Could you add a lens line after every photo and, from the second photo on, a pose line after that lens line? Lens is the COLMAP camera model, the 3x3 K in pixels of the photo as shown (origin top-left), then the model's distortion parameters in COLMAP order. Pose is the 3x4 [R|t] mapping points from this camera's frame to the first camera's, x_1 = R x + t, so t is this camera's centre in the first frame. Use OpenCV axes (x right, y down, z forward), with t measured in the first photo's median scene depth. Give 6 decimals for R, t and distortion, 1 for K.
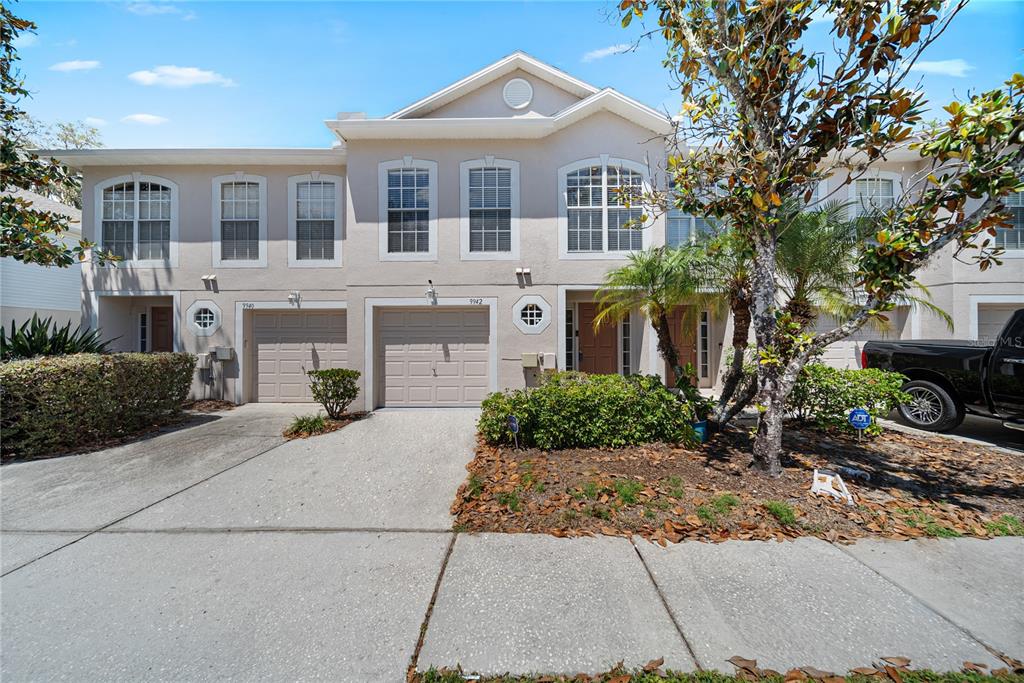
lens RADIAL K [[358.1, 0, 512.9], [0, 358.1, 340.9], [0, 0, 1]] dist [-0.001365, 0.000097]
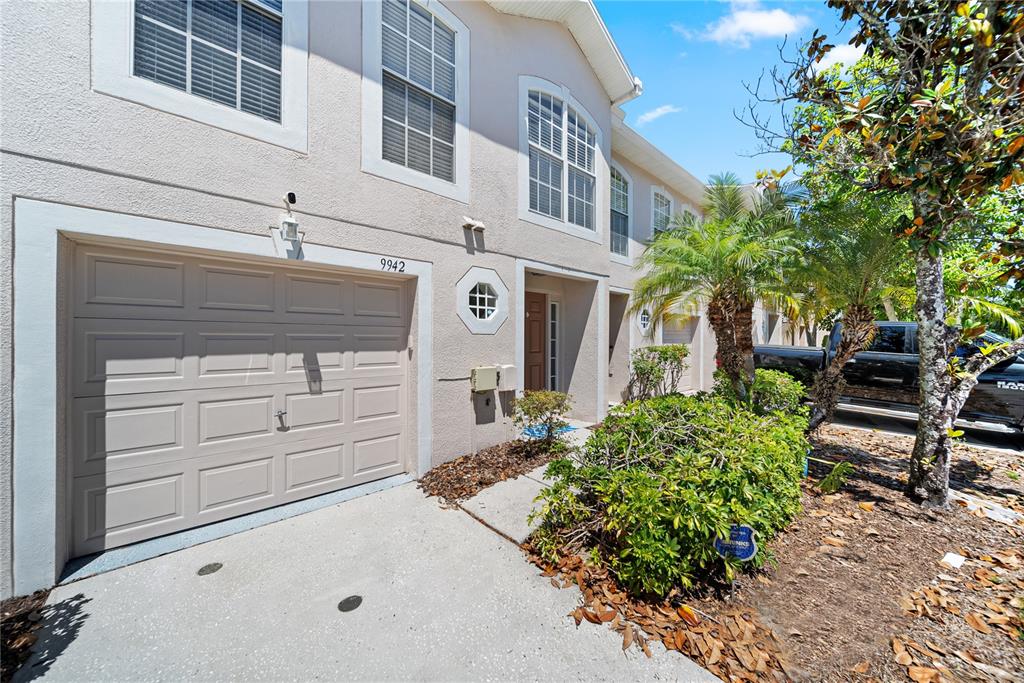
lens RADIAL K [[358.1, 0, 511.4], [0, 358.1, 339.7], [0, 0, 1]] dist [-0.001365, 0.000097]
pose [[0.744153, 0.004239, 0.667996, -0.307337], [-0.006983, 0.999975, 0.001433, -0.010894], [-0.667973, -0.005731, 0.744164, 0.529375]]
